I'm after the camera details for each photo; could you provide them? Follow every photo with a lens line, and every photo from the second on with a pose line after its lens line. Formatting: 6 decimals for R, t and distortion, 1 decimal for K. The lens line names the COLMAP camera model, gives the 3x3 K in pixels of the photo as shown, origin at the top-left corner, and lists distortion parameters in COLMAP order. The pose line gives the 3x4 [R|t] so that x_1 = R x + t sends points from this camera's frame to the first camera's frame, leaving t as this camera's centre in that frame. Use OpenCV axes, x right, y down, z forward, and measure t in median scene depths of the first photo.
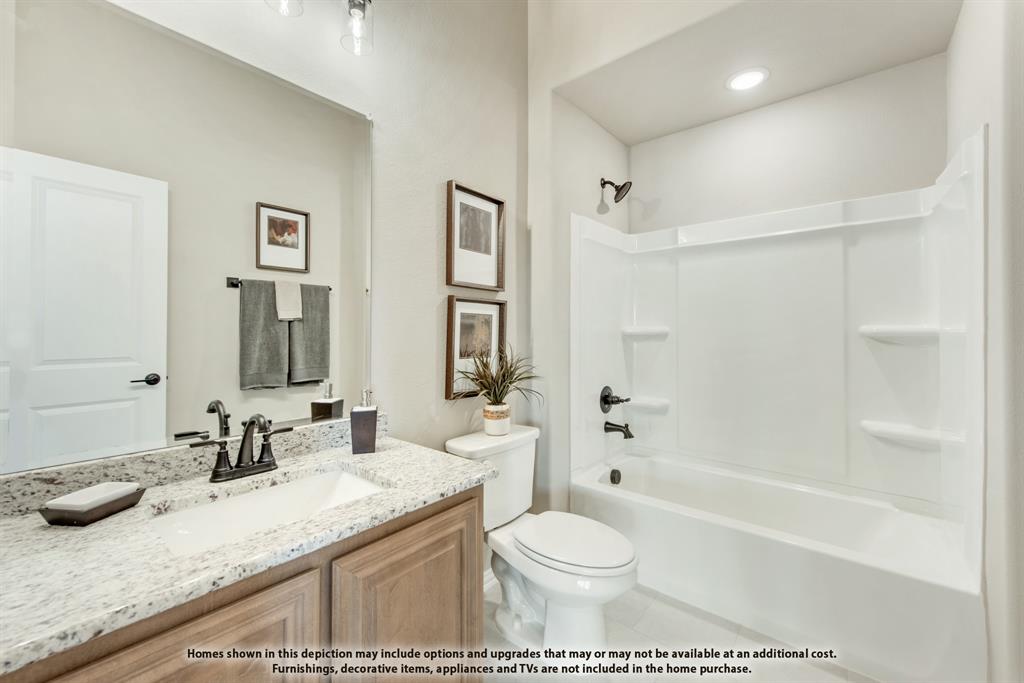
lens RADIAL K [[413.5, 0, 506.9], [0, 413.5, 332.5], [0, 0, 1]] dist [0.013453, -0.000019]
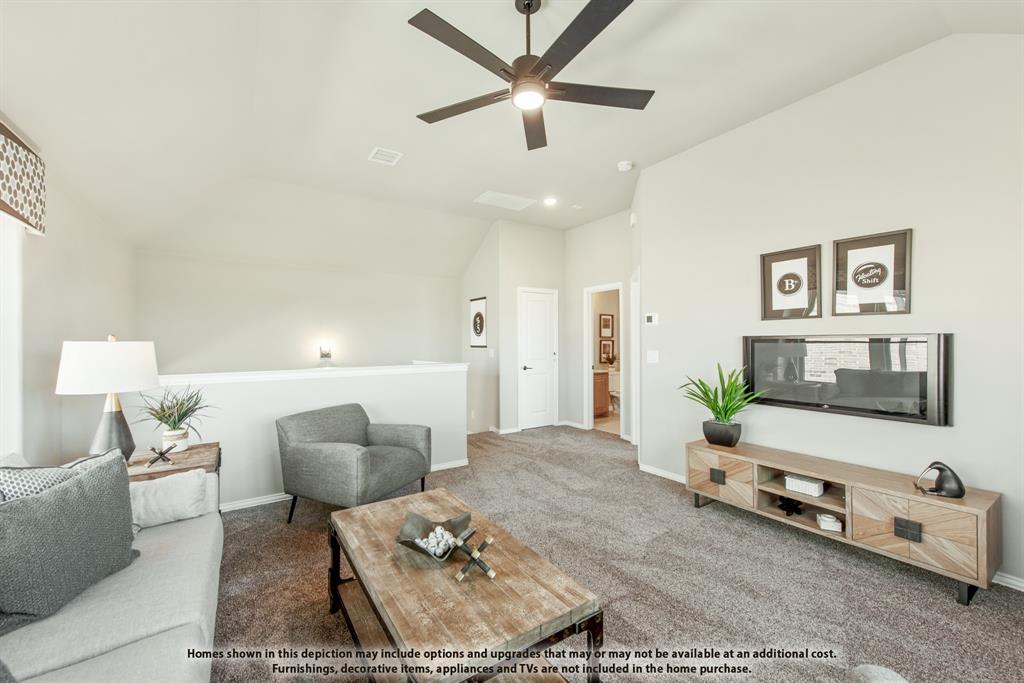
lens RADIAL K [[413.5, 0, 513.7], [0, 413.5, 342.1], [0, 0, 1]] dist [0.013453, -0.000019]
pose [[0.963983, 0.000633, -0.265964, 0.135475], [0.001505, 0.999968, 0.007835, -0.096375], [0.265961, -0.007953, 0.963951, -3.346389]]
